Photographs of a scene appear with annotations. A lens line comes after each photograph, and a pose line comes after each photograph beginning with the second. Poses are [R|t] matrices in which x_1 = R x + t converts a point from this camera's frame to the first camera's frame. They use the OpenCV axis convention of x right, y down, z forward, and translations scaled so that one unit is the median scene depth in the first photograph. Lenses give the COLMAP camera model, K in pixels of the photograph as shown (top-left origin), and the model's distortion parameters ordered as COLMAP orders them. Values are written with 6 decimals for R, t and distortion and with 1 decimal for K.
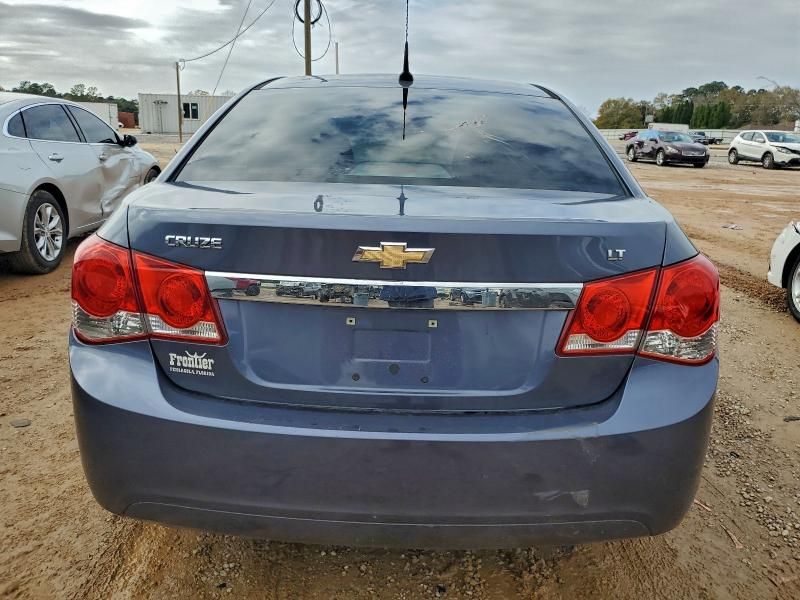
lens RADIAL K [[600.1, 0, 400.0], [0, 600.1, 300.0], [0, 0, 1]] dist [0.003230, 0.005250]
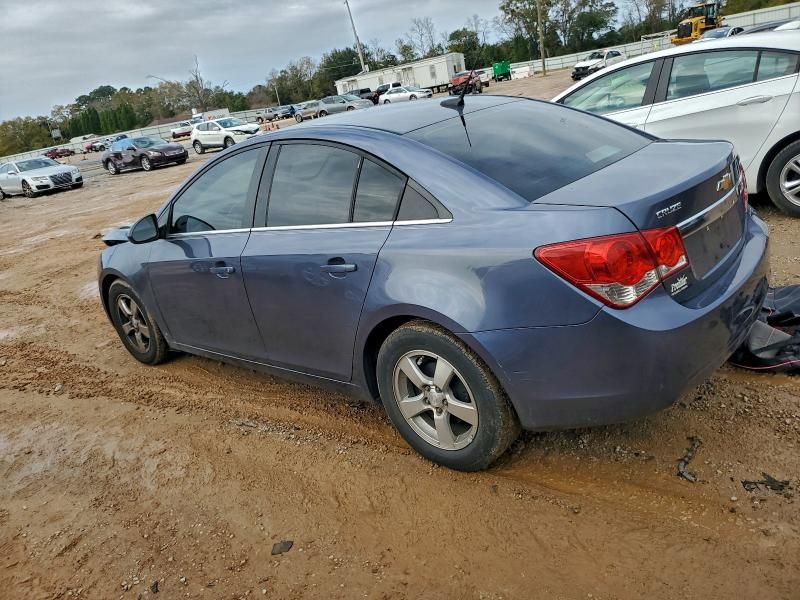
lens RADIAL K [[600.1, 0, 400.0], [0, 600.1, 300.0], [0, 0, 1]] dist [0.003230, 0.005250]
pose [[0.579904, -0.397519, 0.711119, -0.129211], [0.401961, 0.898843, 0.174666, -0.029051], [-0.708617, 0.184553, 0.681030, 0.031264]]
